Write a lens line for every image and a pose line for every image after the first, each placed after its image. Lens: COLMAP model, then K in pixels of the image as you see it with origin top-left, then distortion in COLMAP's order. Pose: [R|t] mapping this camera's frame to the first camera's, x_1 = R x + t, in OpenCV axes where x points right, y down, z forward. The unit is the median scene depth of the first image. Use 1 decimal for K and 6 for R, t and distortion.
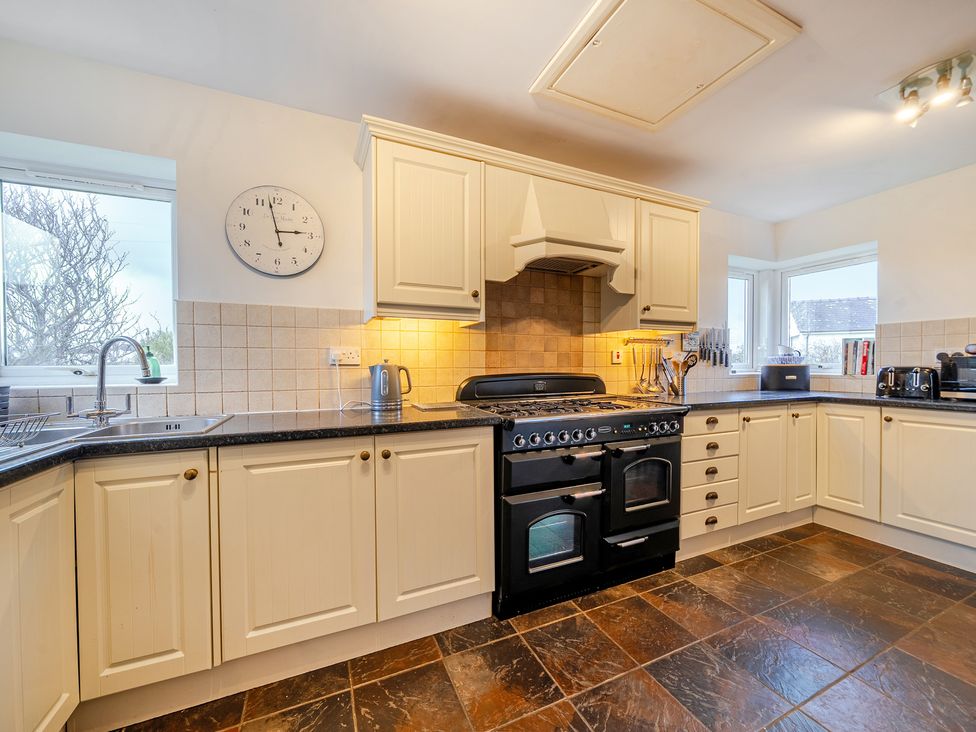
lens RADIAL K [[380.3, 0, 488.3], [0, 380.3, 369.5], [0, 0, 1]] dist [-0.003677, -0.000103]
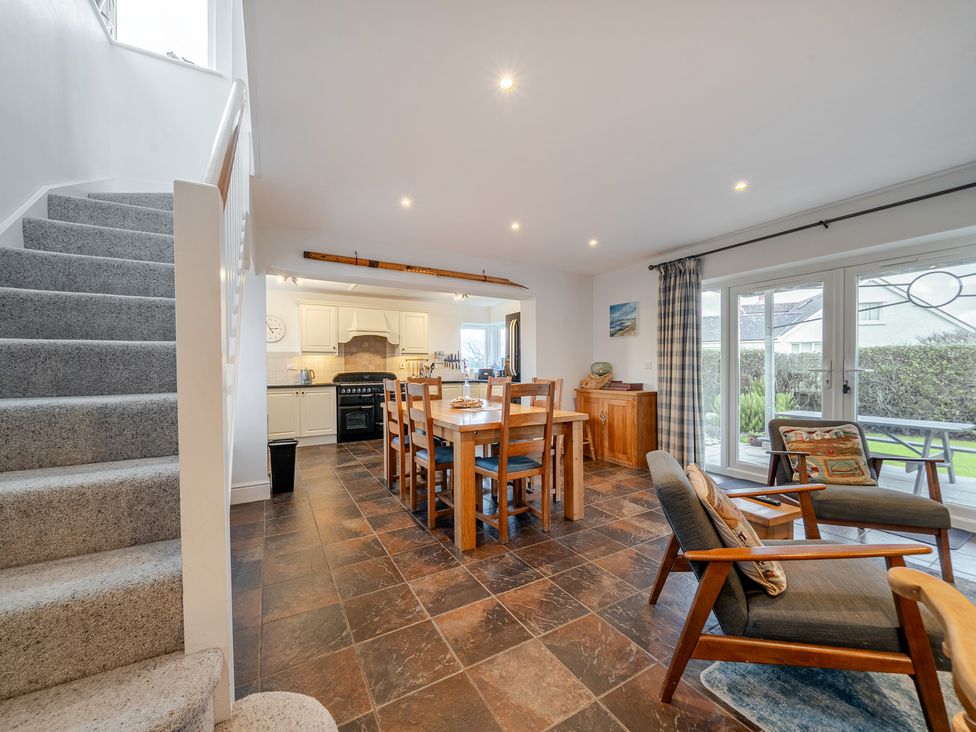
lens RADIAL K [[380.3, 0, 486.3], [0, 380.3, 370.6], [0, 0, 1]] dist [-0.003677, -0.000103]
pose [[0.994469, -0.005484, 0.104891, 0.780417], [0.005879, 0.999977, -0.003461, 0.014051], [-0.104870, 0.004058, 0.994478, -2.014394]]
